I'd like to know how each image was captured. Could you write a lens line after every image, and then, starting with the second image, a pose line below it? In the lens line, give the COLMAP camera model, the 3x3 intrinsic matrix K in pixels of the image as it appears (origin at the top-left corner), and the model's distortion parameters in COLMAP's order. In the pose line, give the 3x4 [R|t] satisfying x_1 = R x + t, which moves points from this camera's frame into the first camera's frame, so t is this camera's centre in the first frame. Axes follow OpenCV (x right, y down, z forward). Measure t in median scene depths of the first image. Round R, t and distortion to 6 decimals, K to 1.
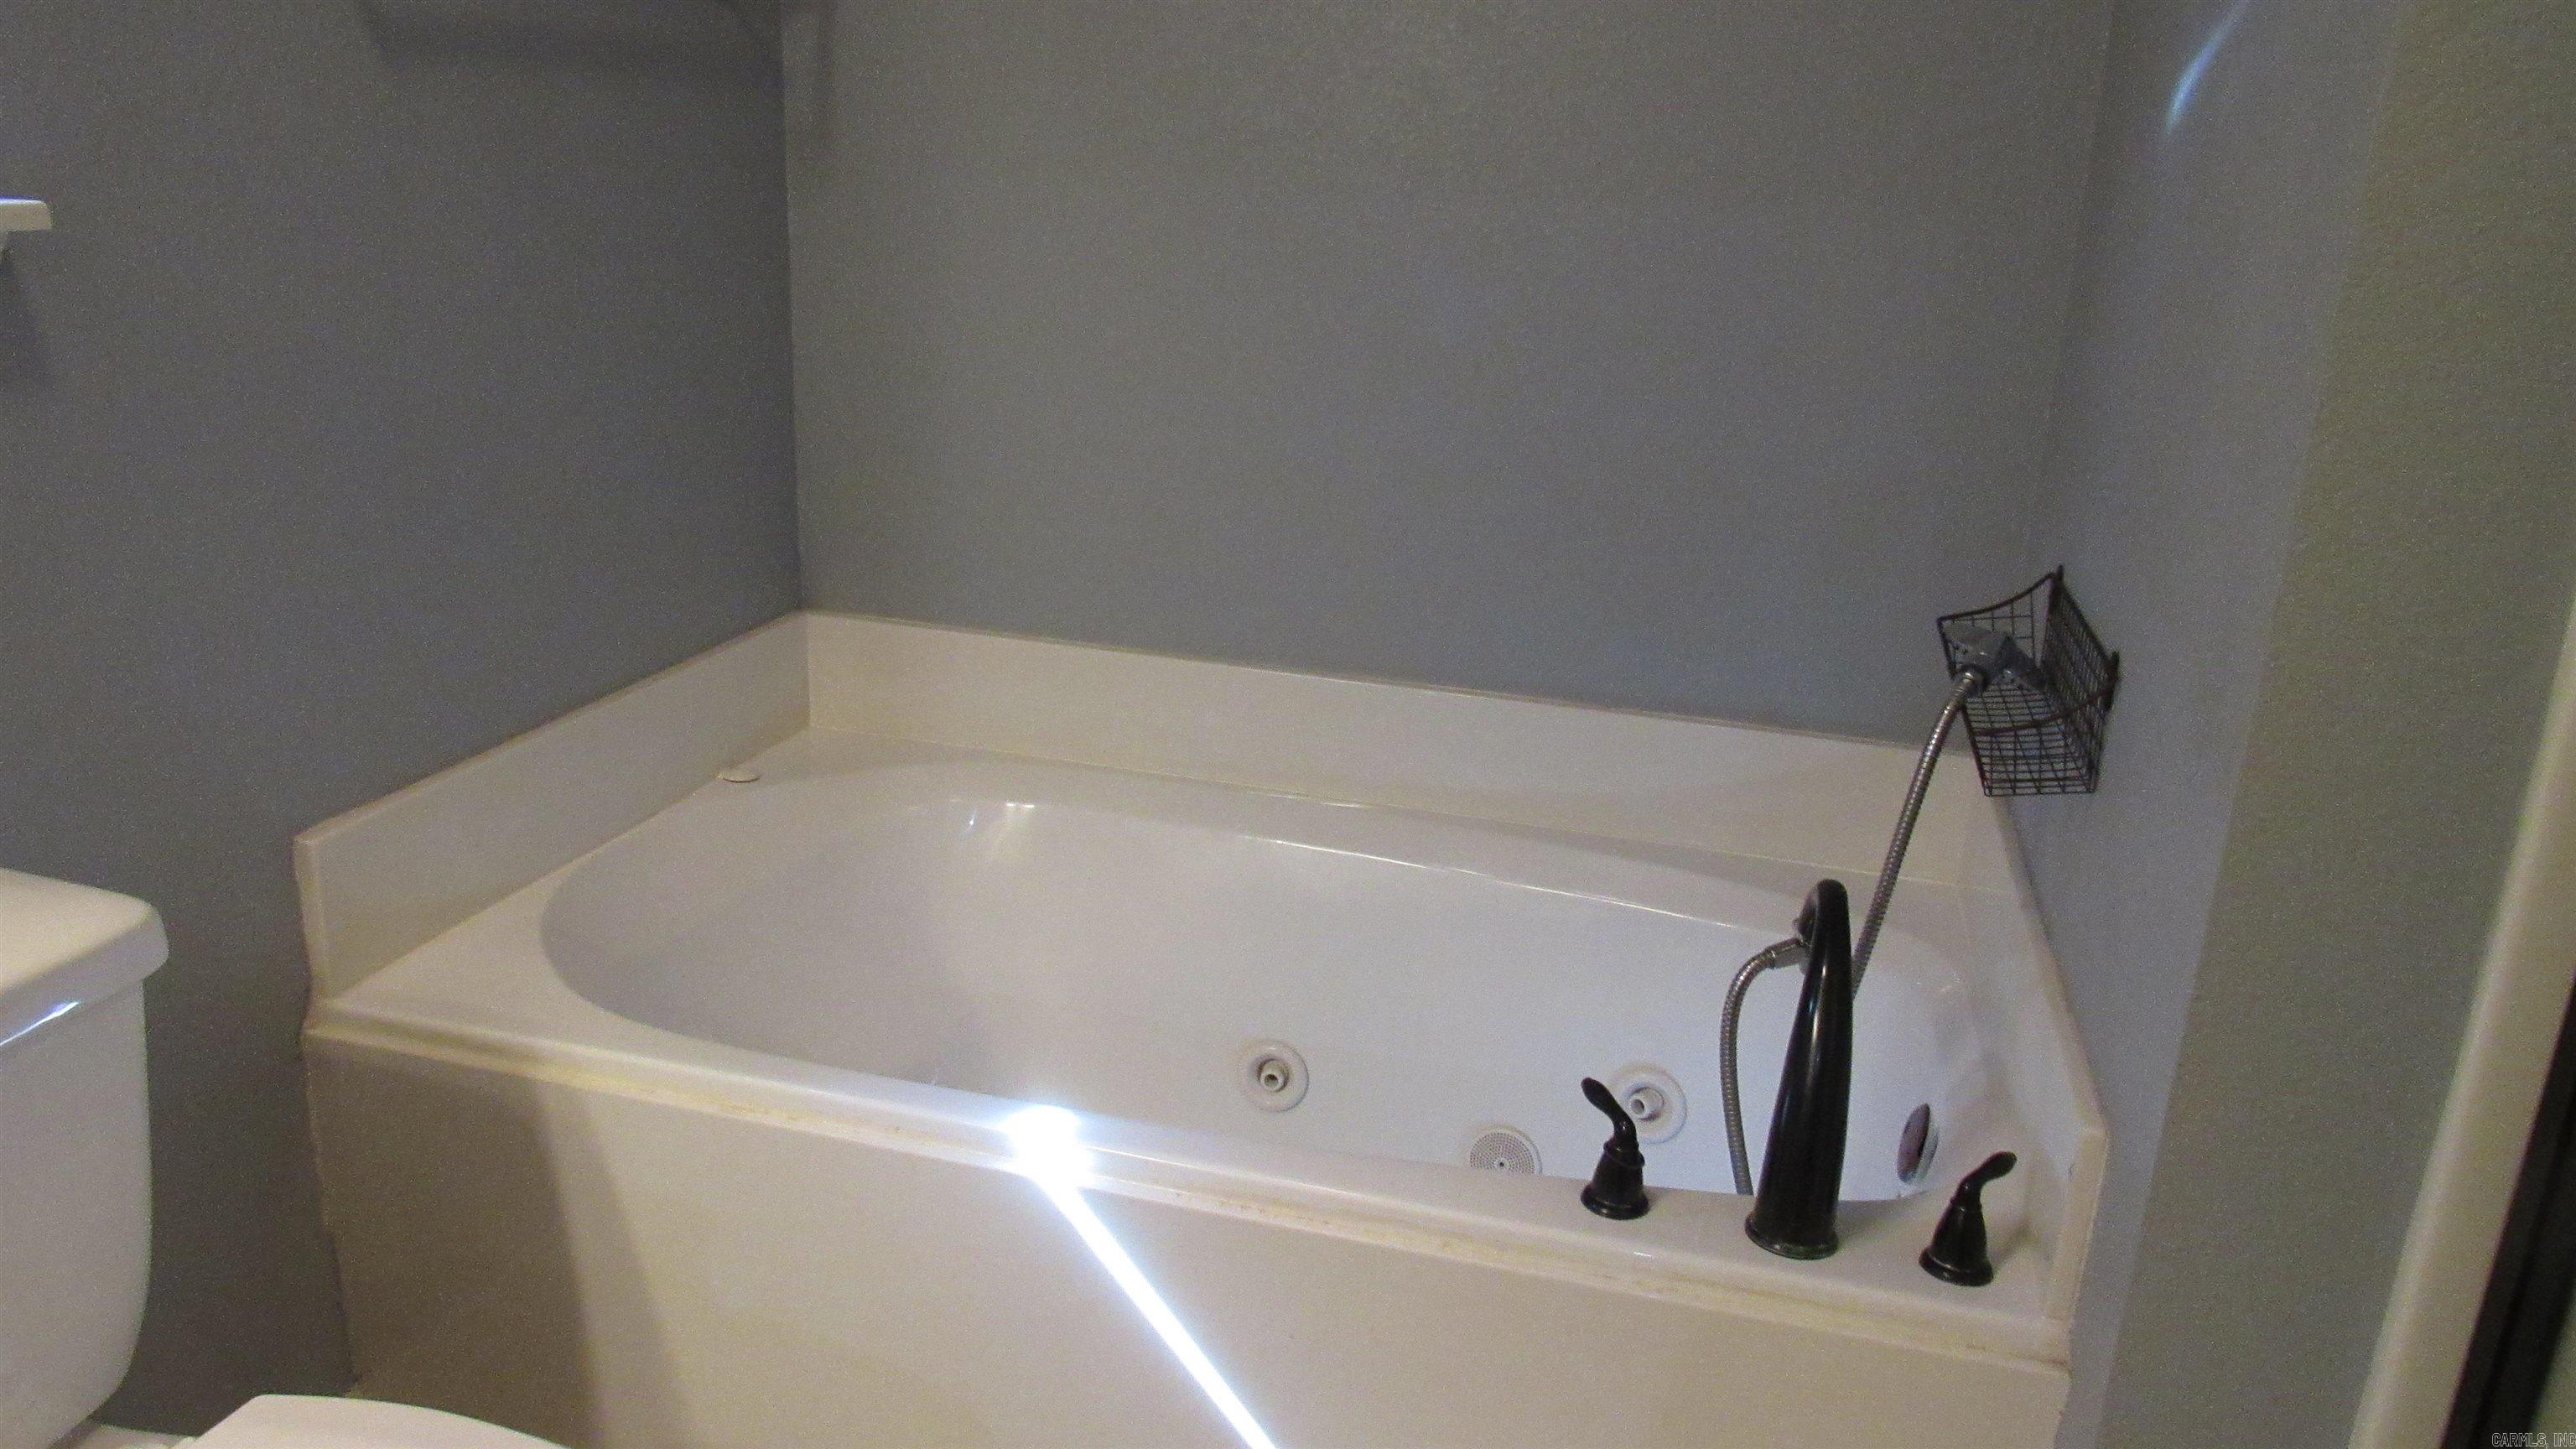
lens RADIAL K [[1825.7, 0, 1295.3], [0, 1825.7, 716.2], [0, 0, 1]] dist [-0.039108, 0.015382]
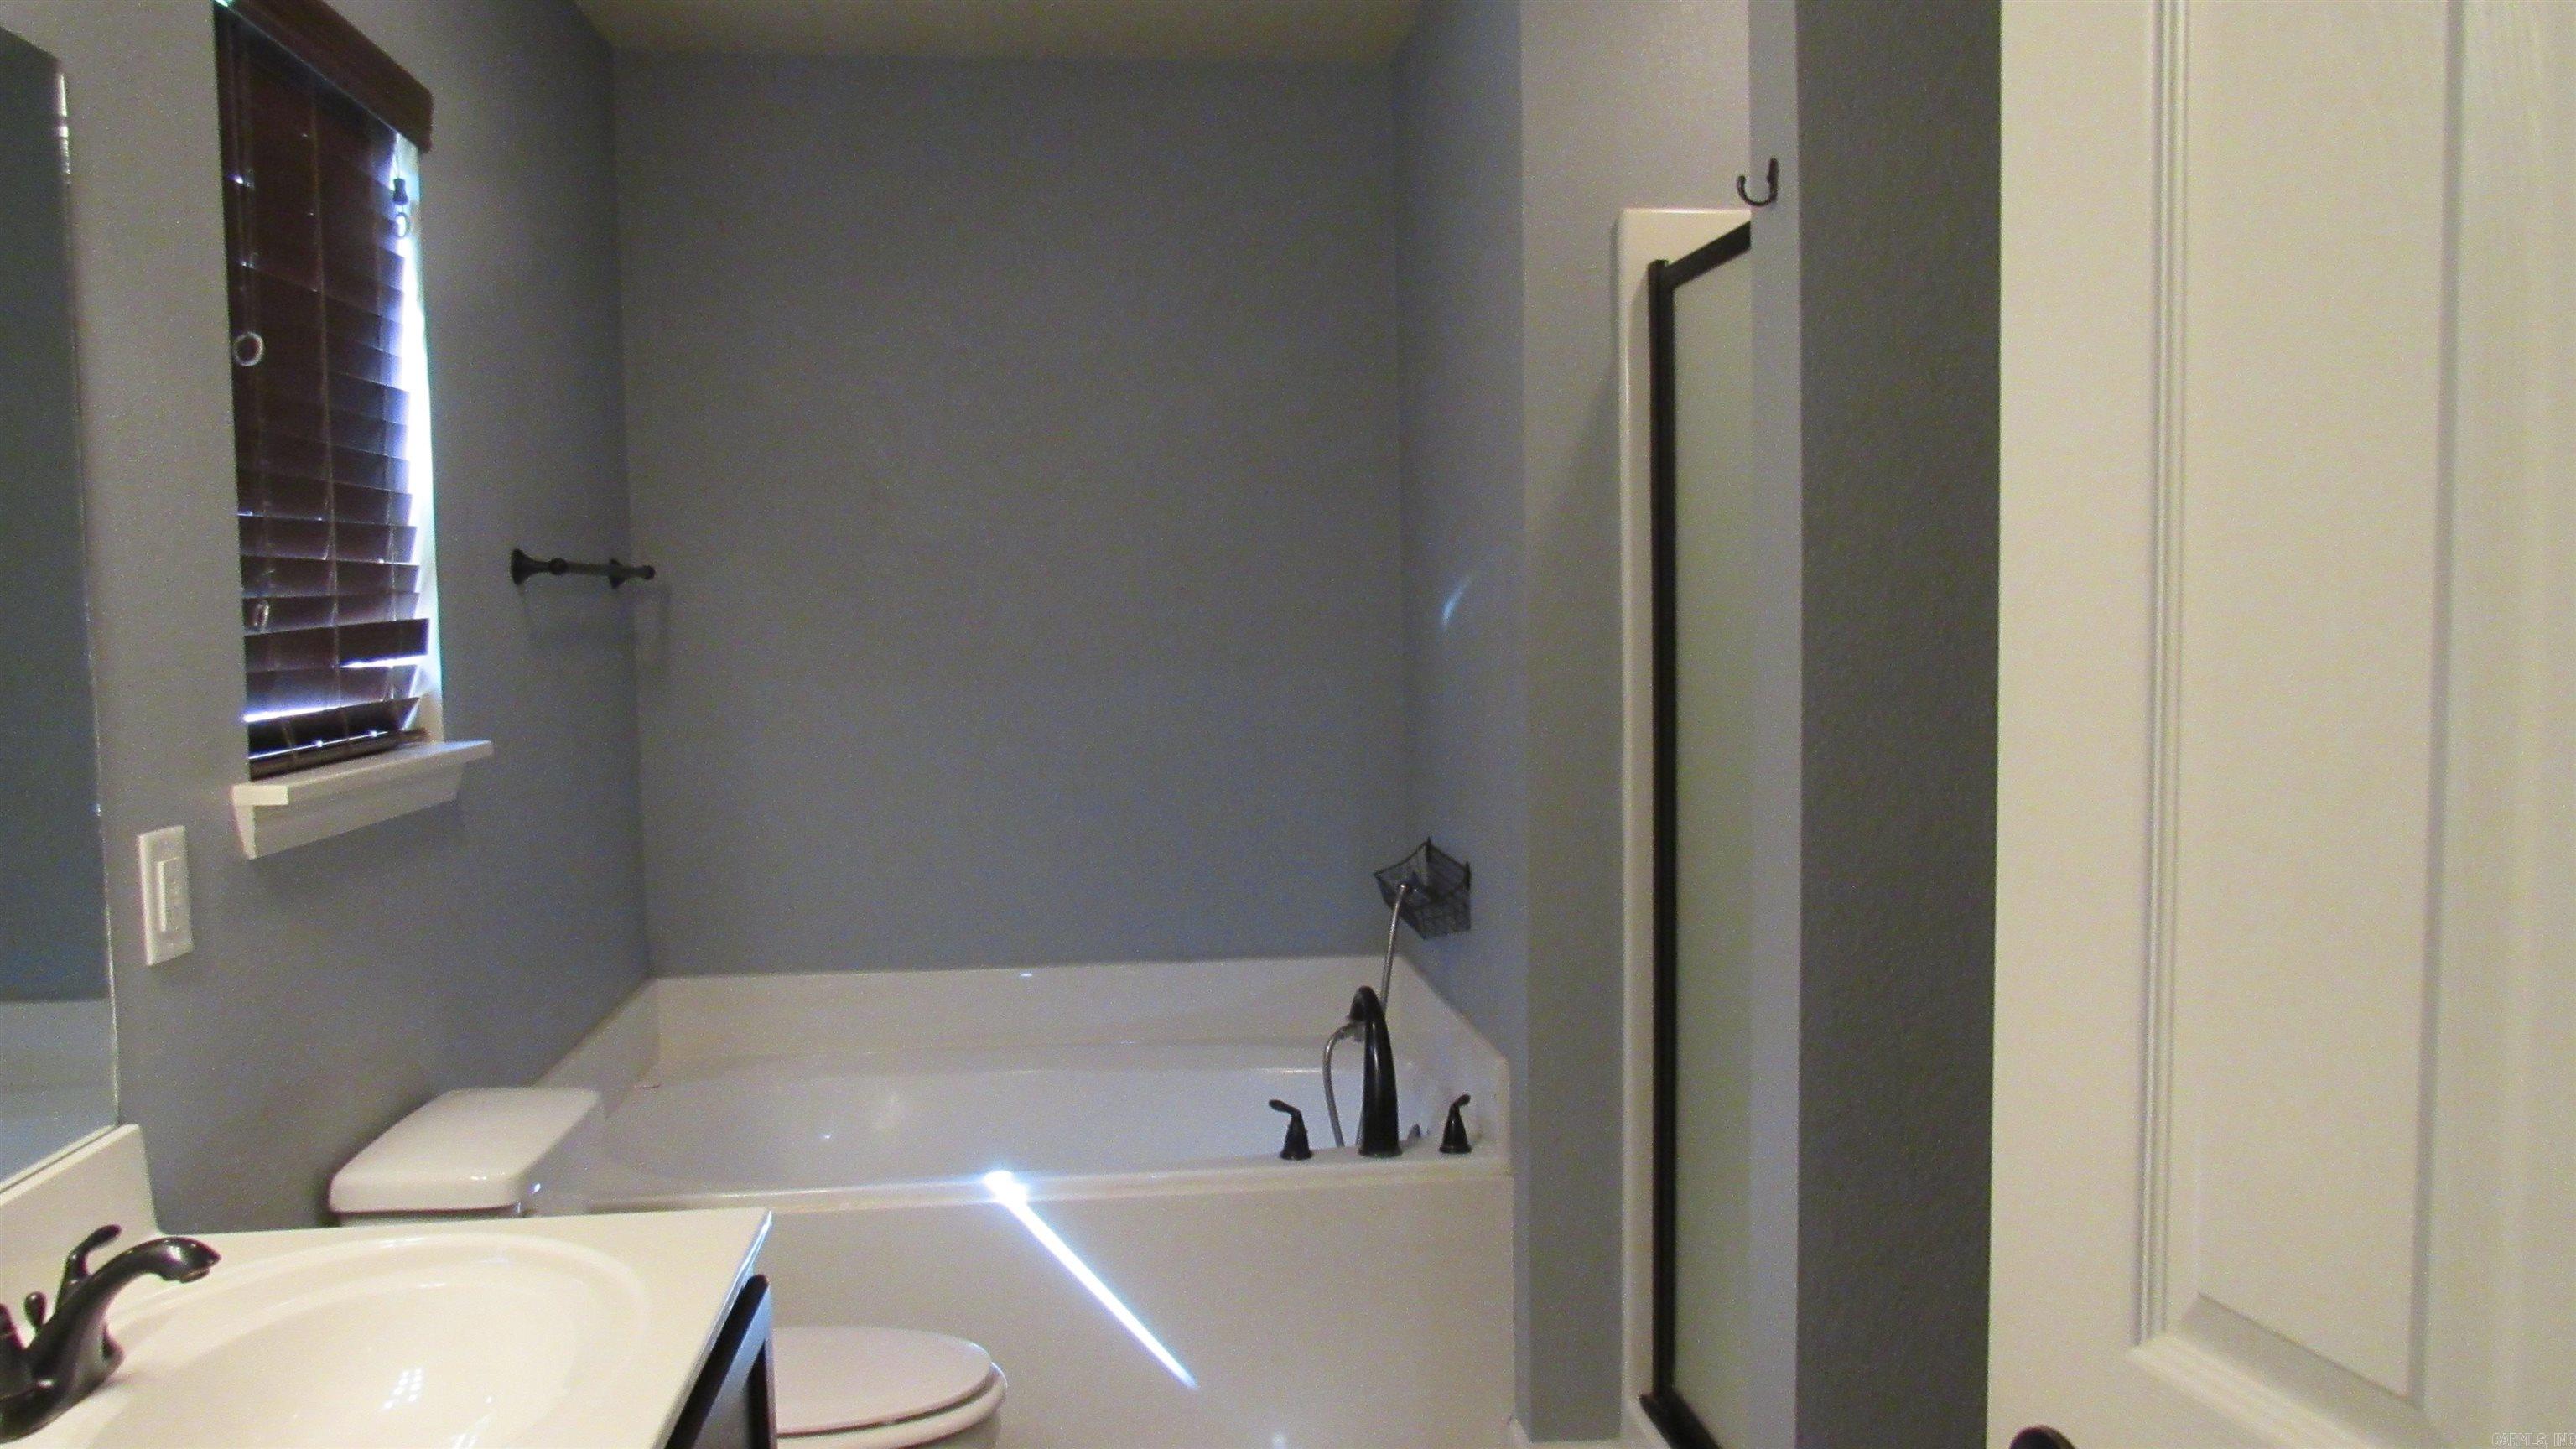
lens RADIAL K [[1825.7, 0, 1283.7], [0, 1825.7, 735.1], [0, 0, 1]] dist [-0.039108, 0.015382]
pose [[0.926852, -0.088619, 0.364818, -0.528688], [0.168134, 0.966825, -0.192304, 0.200043], [-0.335673, 0.239576, 0.911003, -0.941839]]
